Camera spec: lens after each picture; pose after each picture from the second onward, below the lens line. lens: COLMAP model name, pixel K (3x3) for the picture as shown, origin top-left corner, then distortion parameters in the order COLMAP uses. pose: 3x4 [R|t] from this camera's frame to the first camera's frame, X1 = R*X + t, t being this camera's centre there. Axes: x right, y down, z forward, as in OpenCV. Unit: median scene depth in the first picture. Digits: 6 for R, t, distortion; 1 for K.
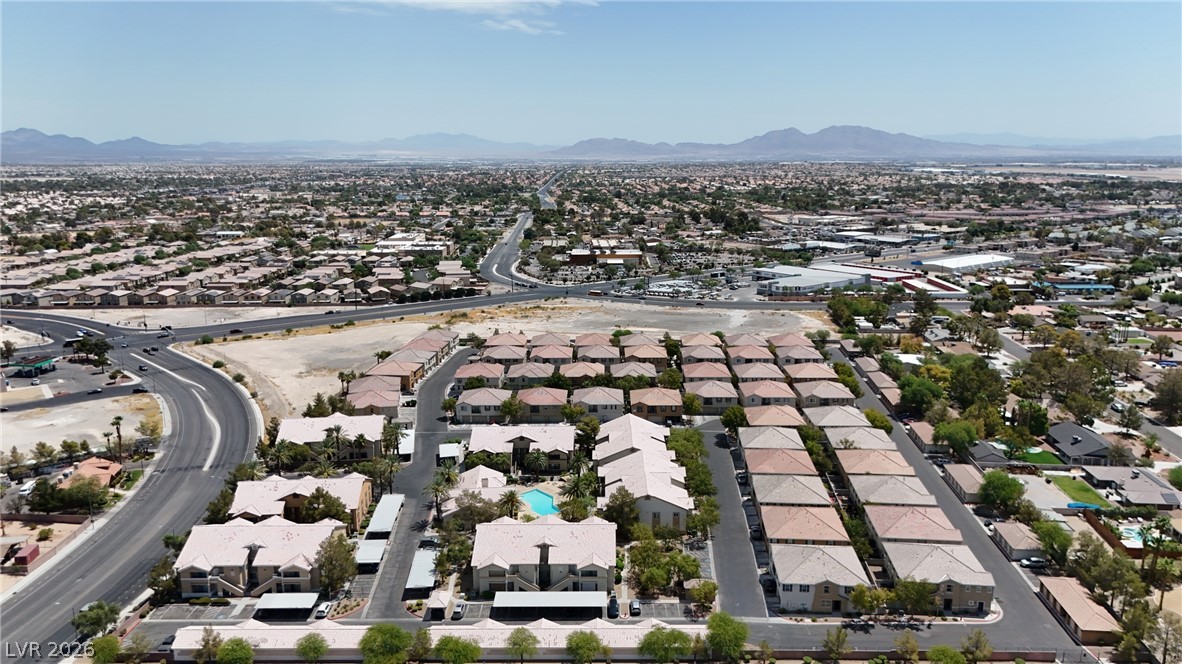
lens RADIAL K [[876.6, 0, 591.0], [0, 876.6, 332.0], [0, 0, 1]] dist [0.078853, -0.100289]
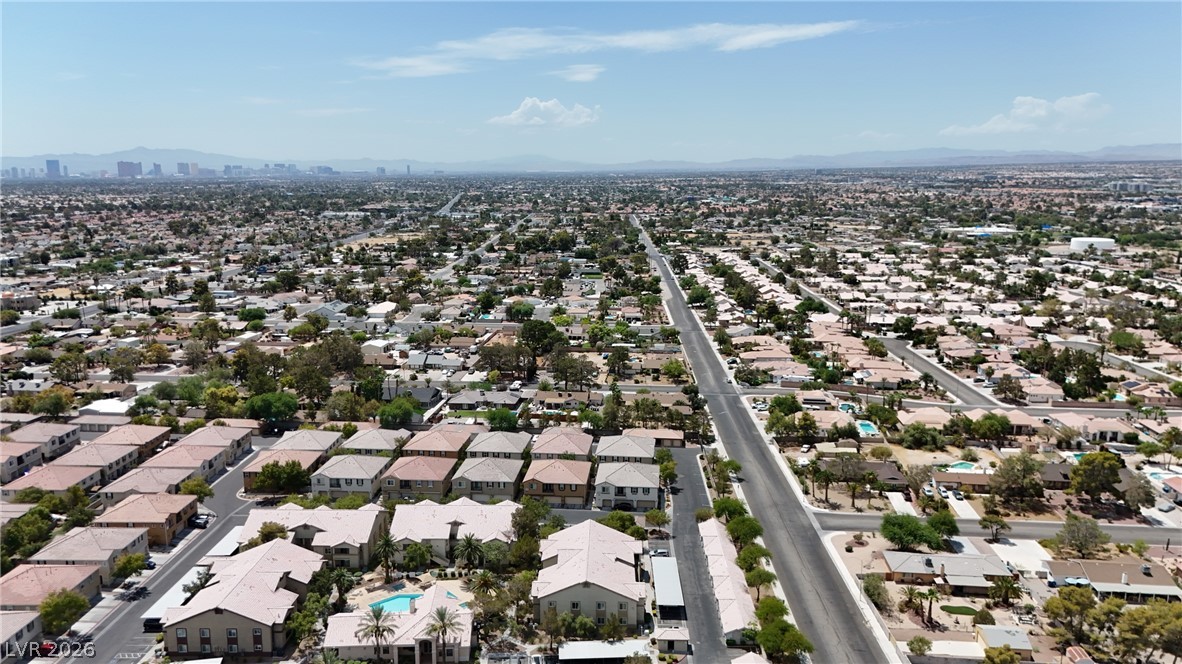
lens RADIAL K [[876.6, 0, 591.0], [0, 876.6, 332.0], [0, 0, 1]] dist [0.078853, -0.100289]
pose [[-0.000178, -0.180028, 0.983662, -0.617115], [0.204974, 0.962769, 0.176241, -0.118764], [-0.978767, 0.201656, 0.036730, 0.577169]]
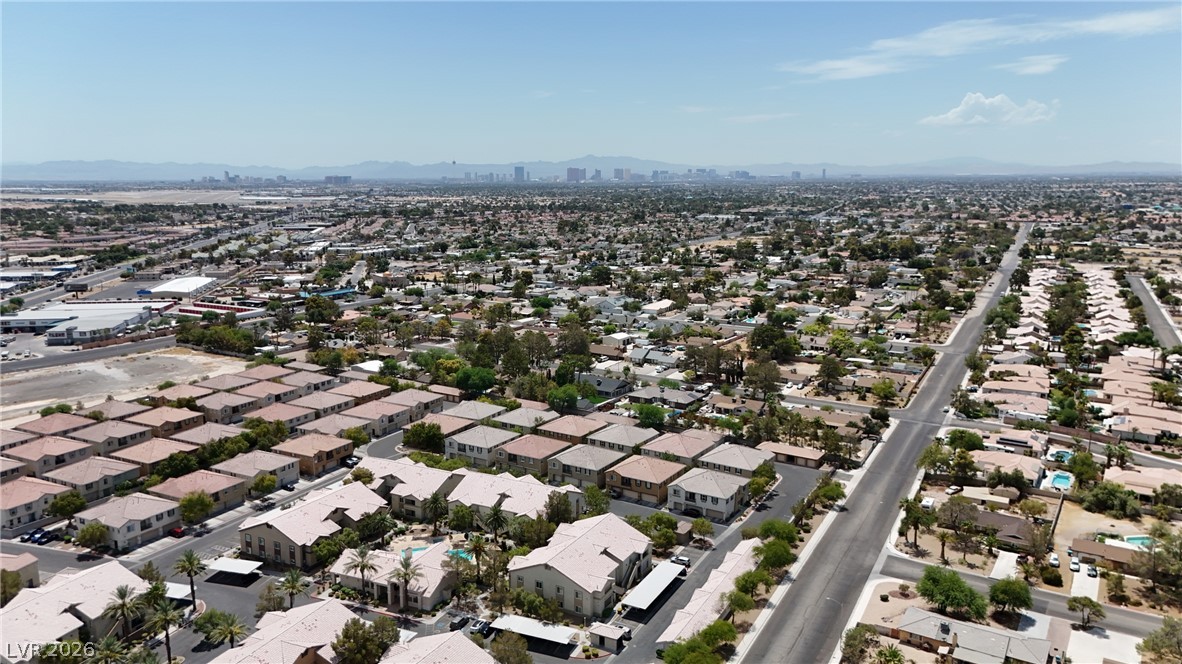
lens RADIAL K [[876.6, 0, 591.0], [0, 876.6, 332.0], [0, 0, 1]] dist [0.078853, -0.100289]
pose [[0.447682, -0.156136, 0.880456, -0.574316], [0.179777, 0.980248, 0.082422, -0.061462], [-0.875935, 0.121387, 0.466909, 0.305907]]
